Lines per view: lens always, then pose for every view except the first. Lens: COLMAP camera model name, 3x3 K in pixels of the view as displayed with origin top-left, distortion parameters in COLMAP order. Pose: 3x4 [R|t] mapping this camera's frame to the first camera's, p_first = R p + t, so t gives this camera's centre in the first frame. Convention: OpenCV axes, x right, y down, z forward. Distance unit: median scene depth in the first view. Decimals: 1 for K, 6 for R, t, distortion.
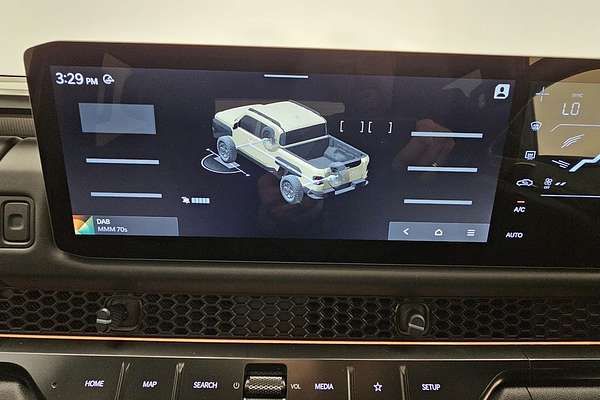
lens RADIAL K [[293.7, 0, 300.0], [0, 293.7, 200.0], [0, 0, 1]] dist [-0.003086, -0.001255]
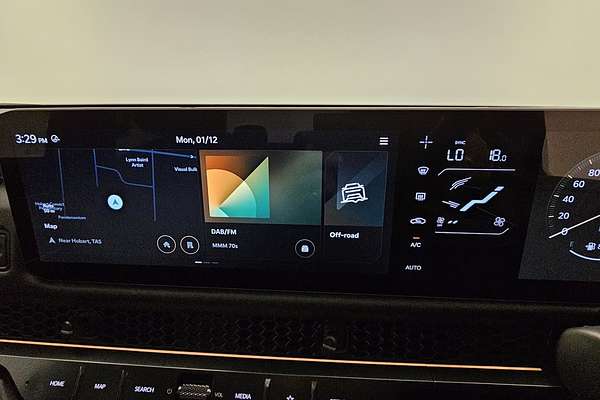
lens RADIAL K [[296.0, 0, 300.5], [0, 296.0, 202.2], [0, 0, 1]] dist [-0.001190, -0.000350]
pose [[0.996282, -0.001461, -0.086140, 0.409641], [0.002436, 0.999934, 0.011214, -0.136321], [0.086118, -0.011382, 0.996220, -0.126911]]
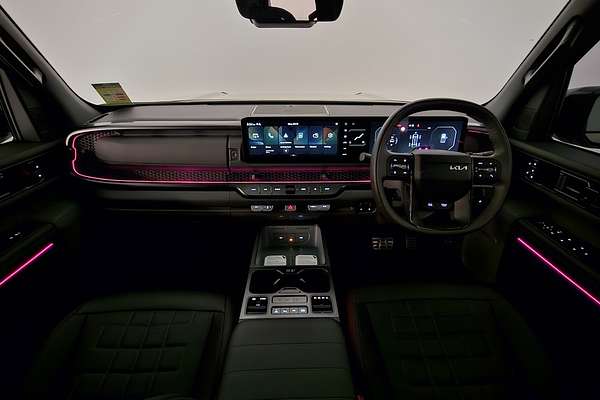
lens RADIAL K [[296.0, 0, 300.5], [0, 296.0, 202.2], [0, 0, 1]] dist [-0.001190, -0.000350]
pose [[0.999516, -0.030725, 0.004964, 0.011581], [0.029360, 0.983738, 0.177196, 0.018022], [-0.010328, -0.176964, 0.984163, -3.602752]]
